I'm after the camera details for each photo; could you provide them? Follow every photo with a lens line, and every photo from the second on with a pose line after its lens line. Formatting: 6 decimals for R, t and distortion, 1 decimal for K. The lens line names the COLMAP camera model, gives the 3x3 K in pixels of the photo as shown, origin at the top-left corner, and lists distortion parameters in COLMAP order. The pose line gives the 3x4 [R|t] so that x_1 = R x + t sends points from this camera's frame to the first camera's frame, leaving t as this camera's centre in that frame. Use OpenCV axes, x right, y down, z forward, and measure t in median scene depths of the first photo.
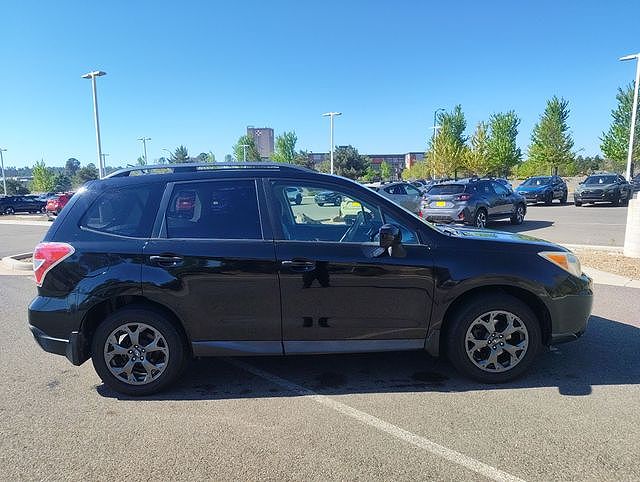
lens RADIAL K [[439.1, 0, 321.1], [0, 439.1, 239.9], [0, 0, 1]] dist [0.023363, -0.023279]
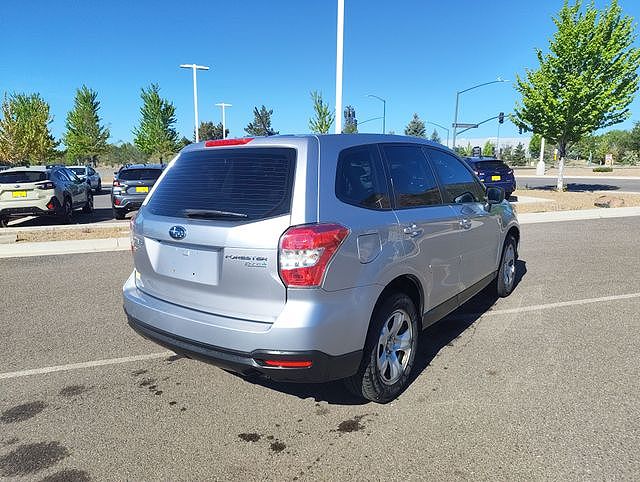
lens RADIAL K [[439.1, 0, 319.0], [0, 439.1, 242.2], [0, 0, 1]] dist [0.023363, -0.023279]
pose [[0.507821, -0.128777, 0.851783, -0.105741], [0.107825, 0.990490, 0.085464, -0.001921], [-0.854688, 0.048443, 0.516877, 0.046179]]
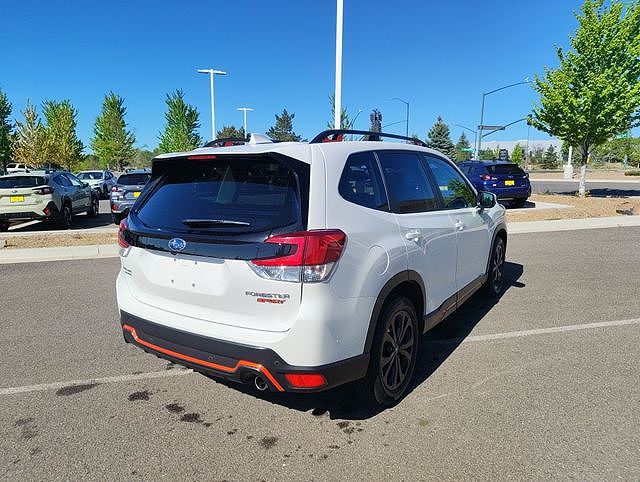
lens RADIAL K [[439.1, 0, 317.6], [0, 439.1, 242.0], [0, 0, 1]] dist [0.023363, -0.023279]
pose [[0.561566, -0.117010, 0.819117, -0.090001], [0.103993, 0.992082, 0.070423, -0.001641], [-0.820871, 0.045635, 0.569288, 0.038296]]
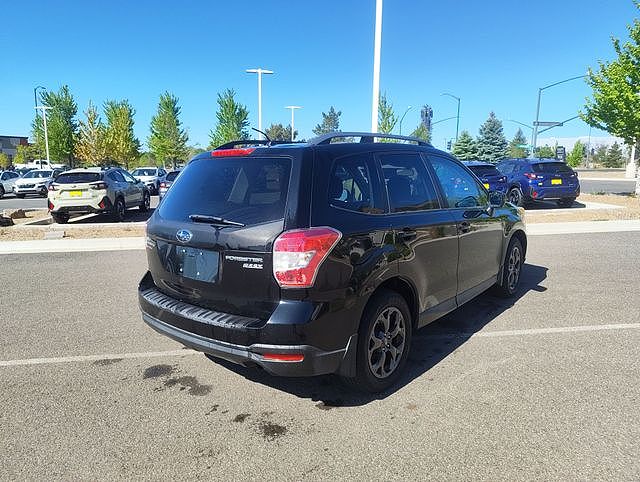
lens RADIAL K [[439.1, 0, 317.8], [0, 439.1, 243.9], [0, 0, 1]] dist [0.023363, -0.023279]
pose [[0.646932, -0.111951, 0.754285, -0.089903], [0.090121, 0.993457, 0.070155, -0.000810], [-0.757203, 0.022592, 0.652789, 0.031212]]
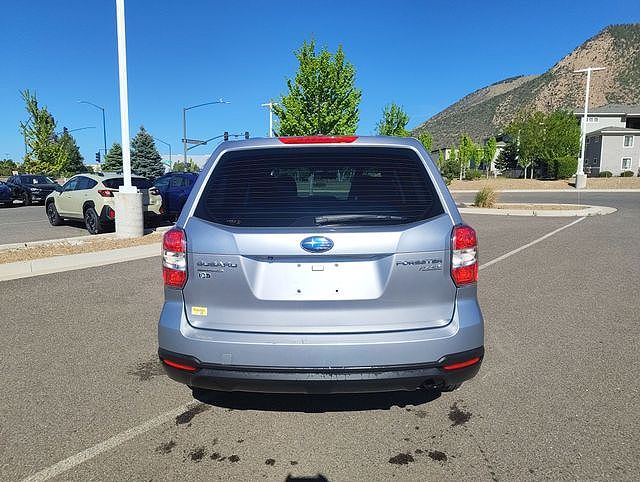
lens RADIAL K [[439.1, 0, 319.1], [0, 439.1, 241.9], [0, 0, 1]] dist [0.023363, -0.023279]
pose [[-0.082402, -0.115912, 0.989836, -0.111893], [0.132623, 0.983104, 0.126164, -0.005644], [-0.987735, 0.141671, -0.065637, 0.086108]]
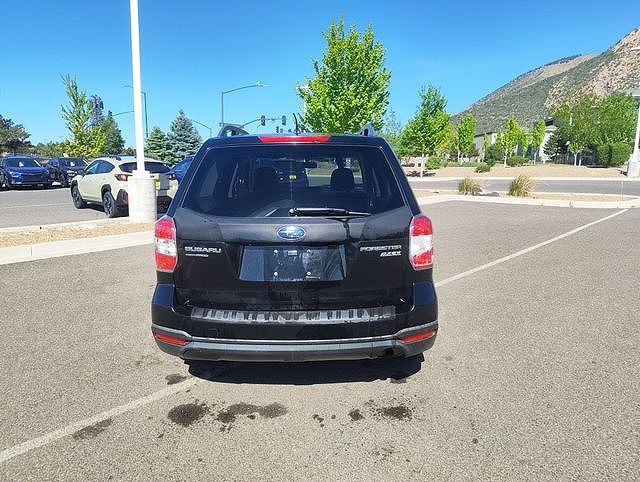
lens RADIAL K [[439.1, 0, 318.8], [0, 439.1, 243.5], [0, 0, 1]] dist [0.023363, -0.023279]
pose [[0.008751, -0.154386, 0.987972, -0.105536], [0.121787, 0.980819, 0.152190, -0.004976], [-0.992518, 0.118990, 0.027385, 0.073174]]
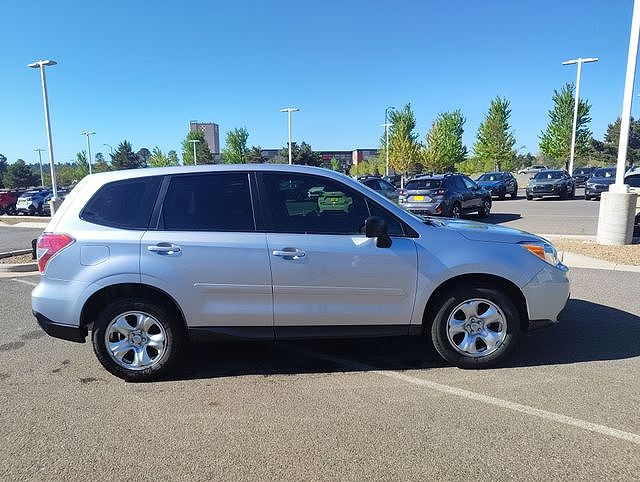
lens RADIAL K [[439.1, 0, 317.8], [0, 439.1, 241.5], [0, 0, 1]] dist [0.023363, -0.023279]
pose [[0.992403, -0.019963, 0.121399, -0.037295], [0.018610, 0.999752, 0.012270, 0.001189], [-0.121614, -0.009918, 0.992528, -0.002583]]
